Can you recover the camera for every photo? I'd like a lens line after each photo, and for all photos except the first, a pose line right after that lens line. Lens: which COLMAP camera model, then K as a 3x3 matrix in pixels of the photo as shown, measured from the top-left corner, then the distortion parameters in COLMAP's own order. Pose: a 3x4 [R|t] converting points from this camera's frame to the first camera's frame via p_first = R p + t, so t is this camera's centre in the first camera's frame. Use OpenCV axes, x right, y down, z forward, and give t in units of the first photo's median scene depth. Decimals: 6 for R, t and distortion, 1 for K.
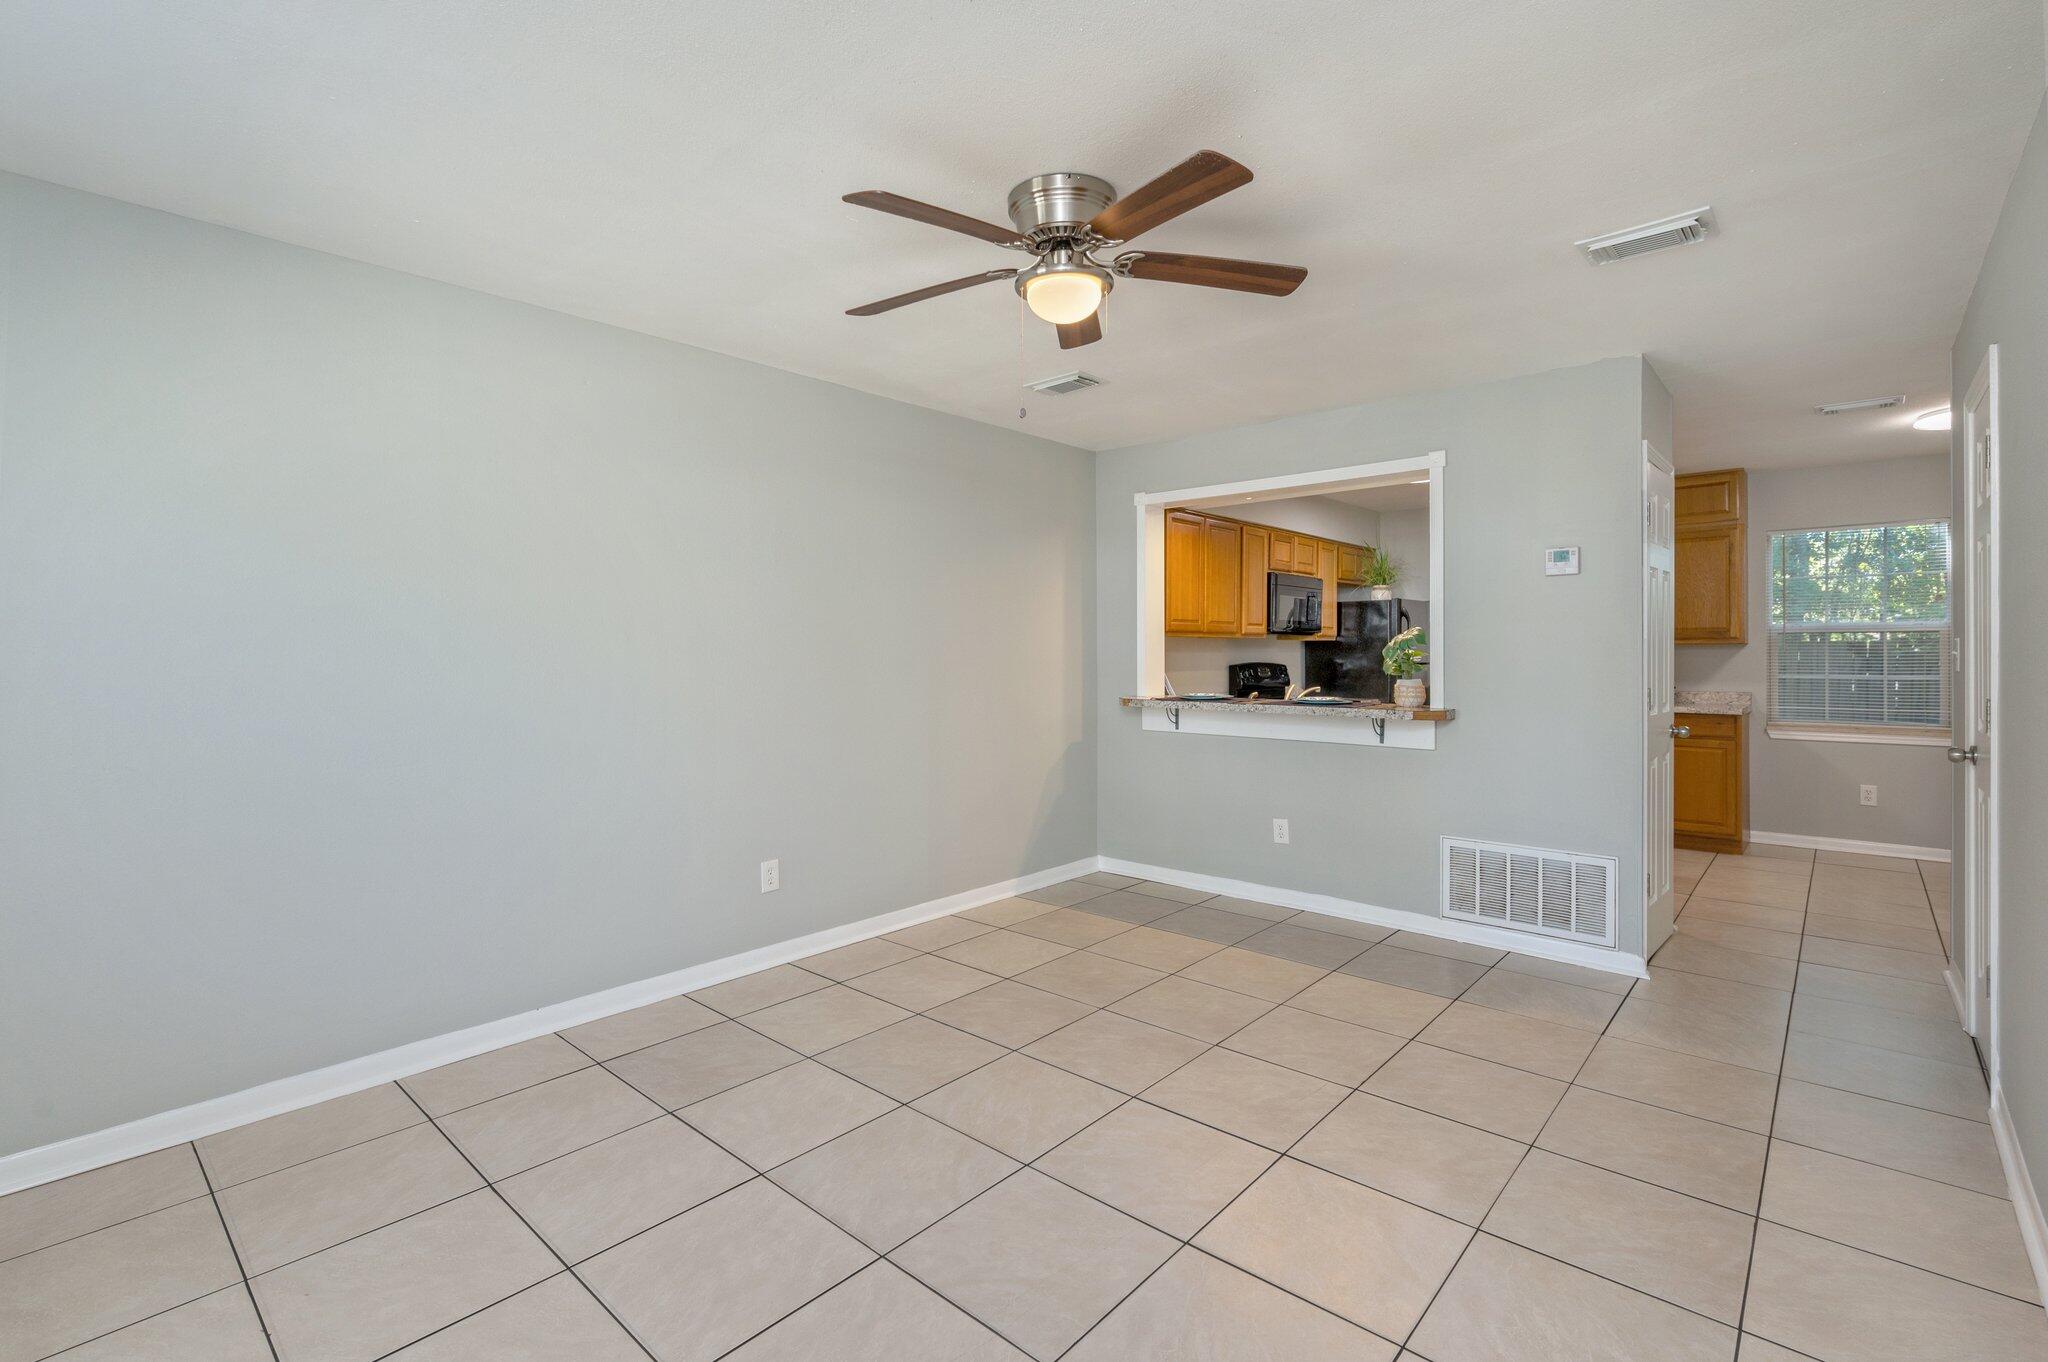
lens RADIAL K [[927.5, 0, 1013.5], [0, 927.5, 664.6], [0, 0, 1]] dist [-0.009199, 0.000072]
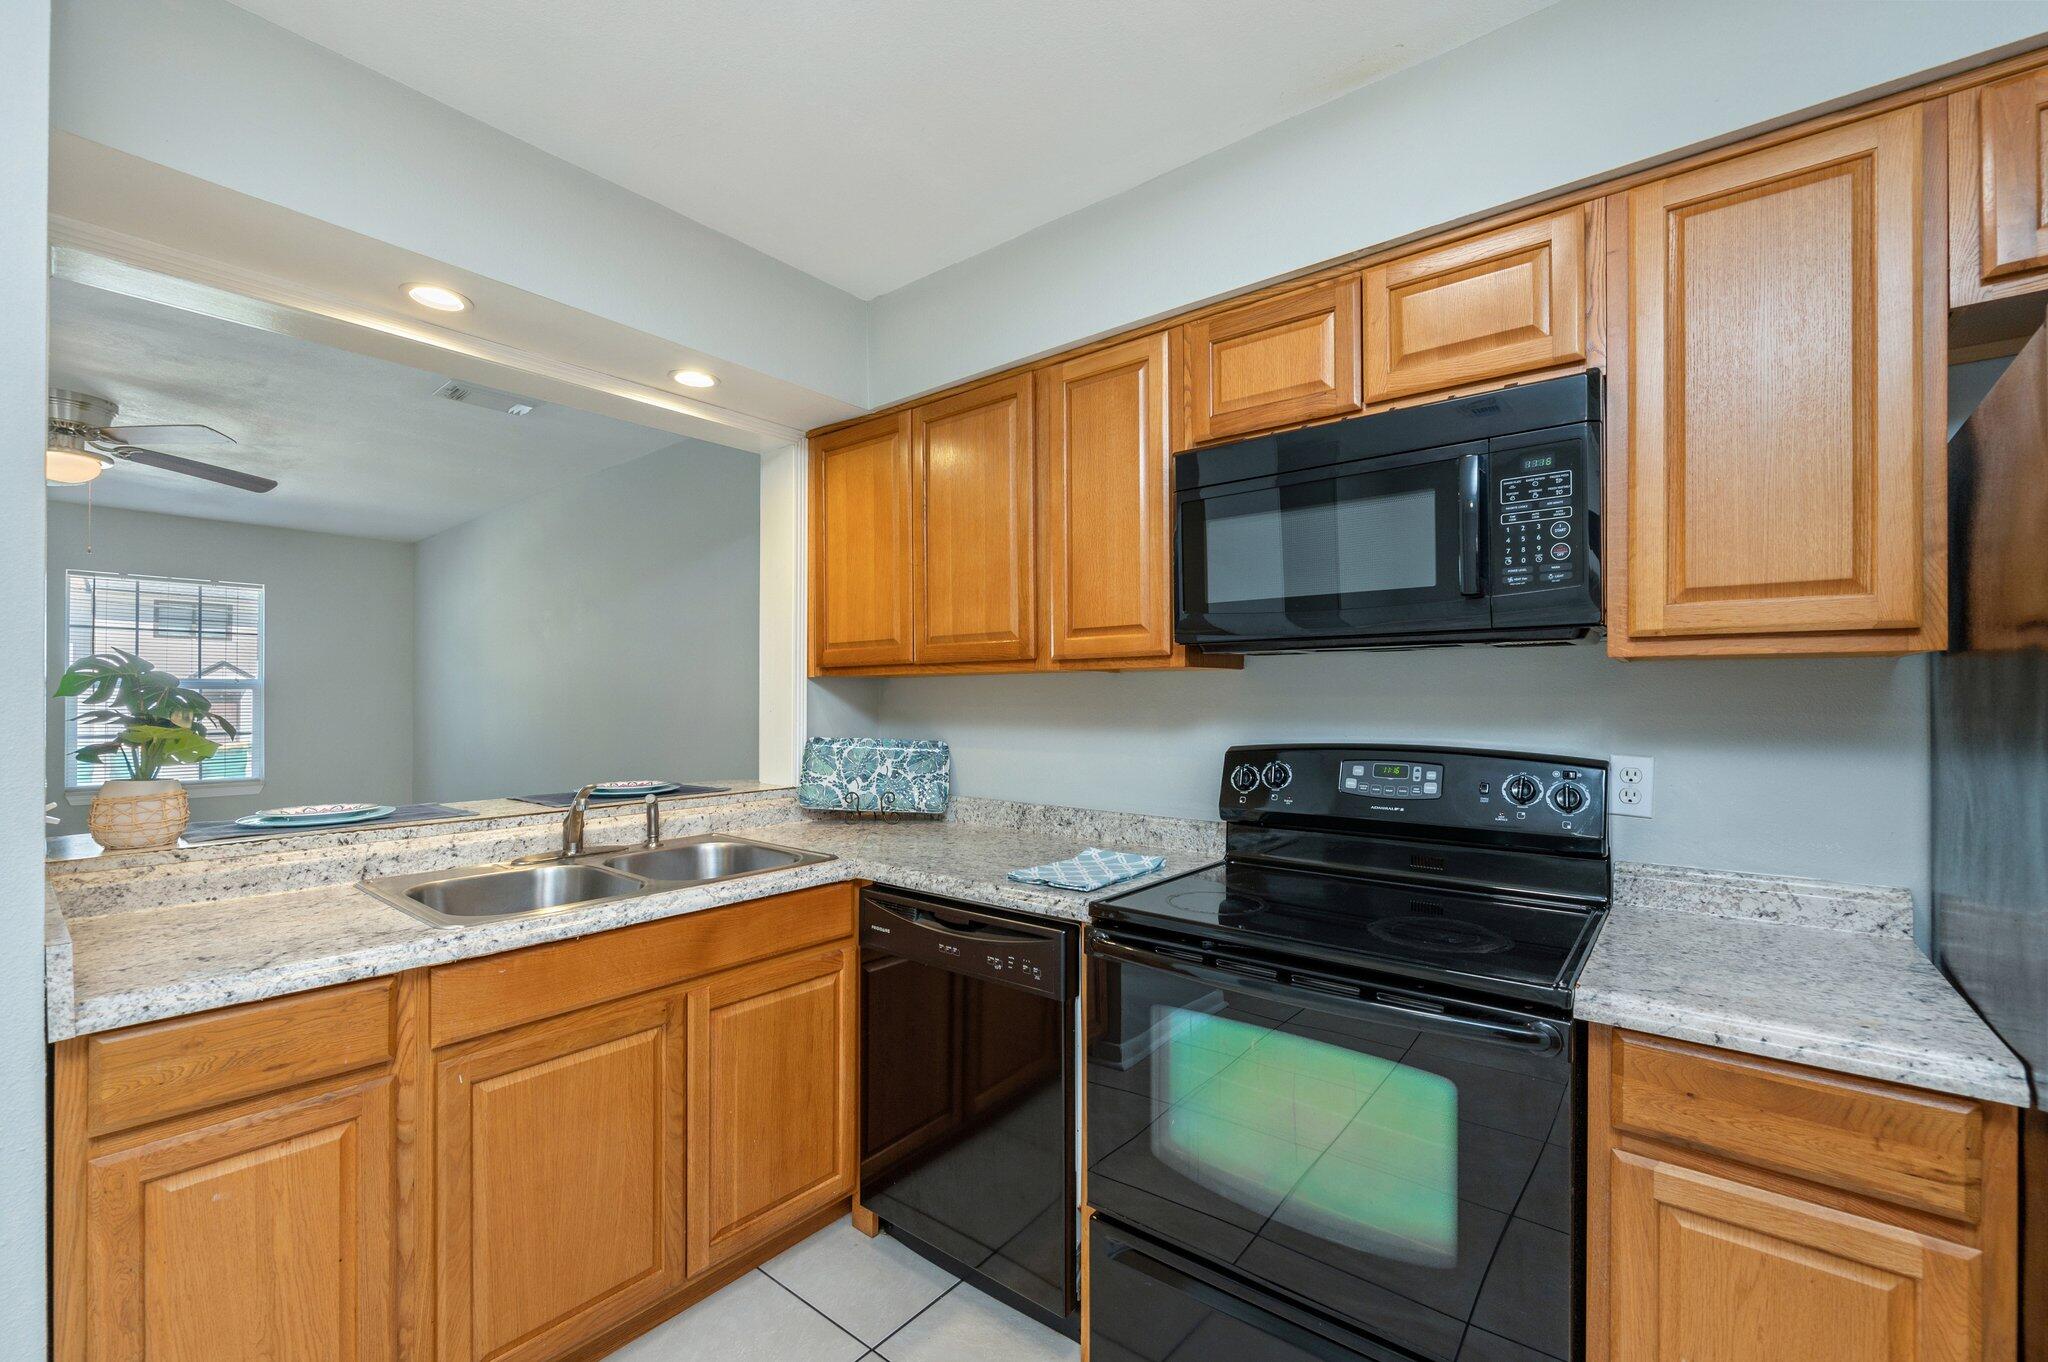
lens RADIAL K [[858.2, 0, 1031.7], [0, 858.2, 692.2], [0, 0, 1]] dist [-0.000502, 0.000063]
pose [[0.065825, -0.004331, -0.997822, 0.870668], [-0.016856, 0.999843, -0.005451, -0.025330], [0.997689, 0.017178, 0.065741, 1.433341]]
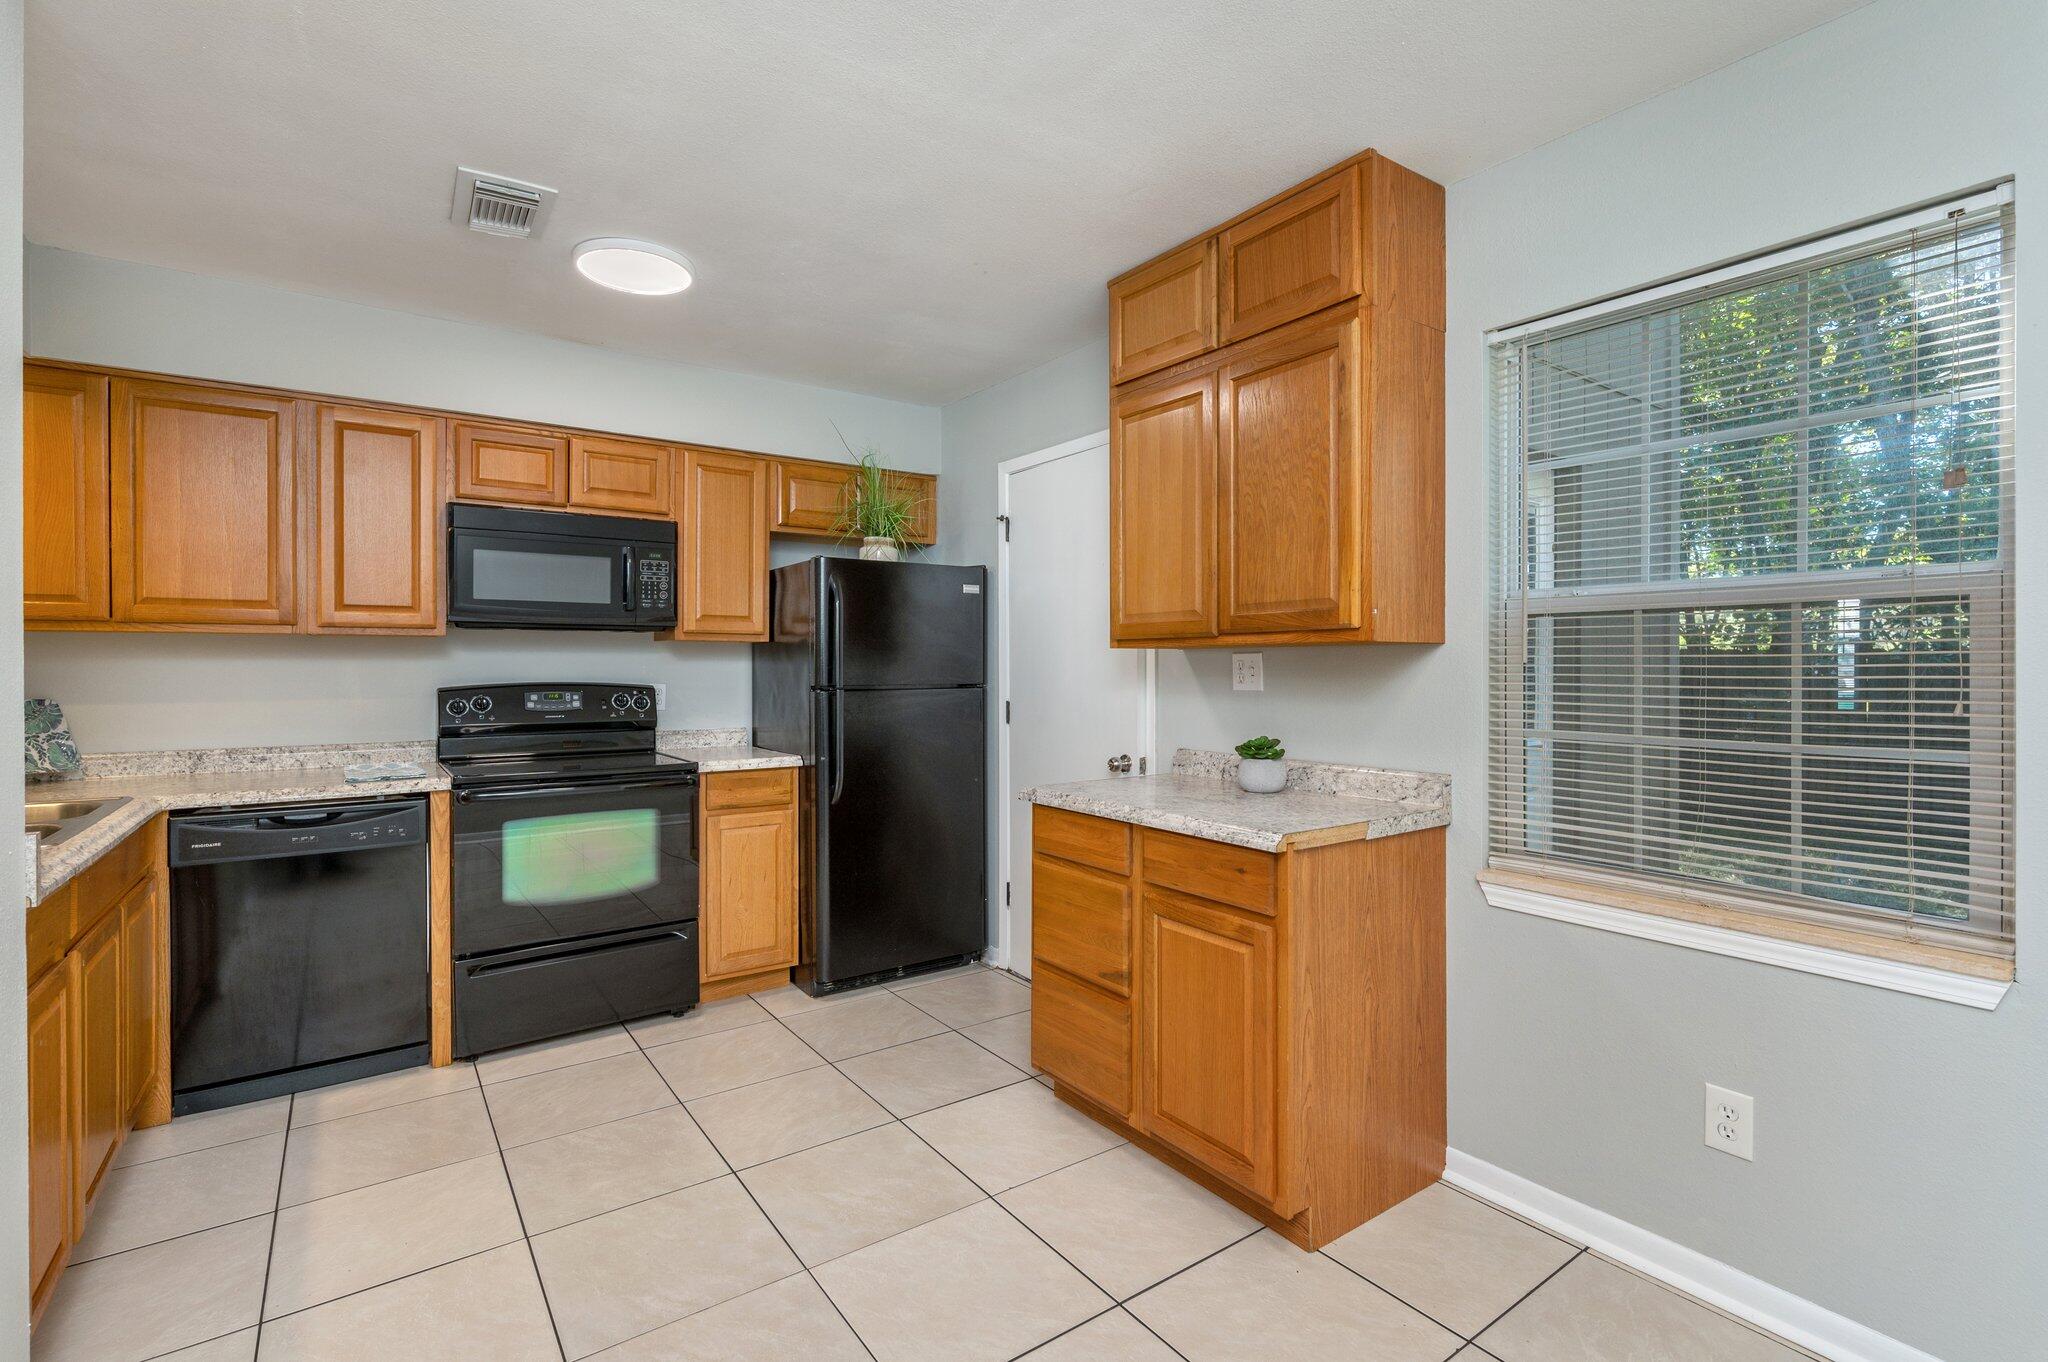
lens RADIAL K [[927.5, 0, 1013.5], [0, 927.5, 664.6], [0, 0, 1]] dist [-0.009199, 0.000072]
pose [[0.977219, 0.003615, -0.212204, 1.050825], [-0.006787, 0.999876, -0.014221, -0.010980], [0.212126, 0.015337, 0.977122, 0.888449]]
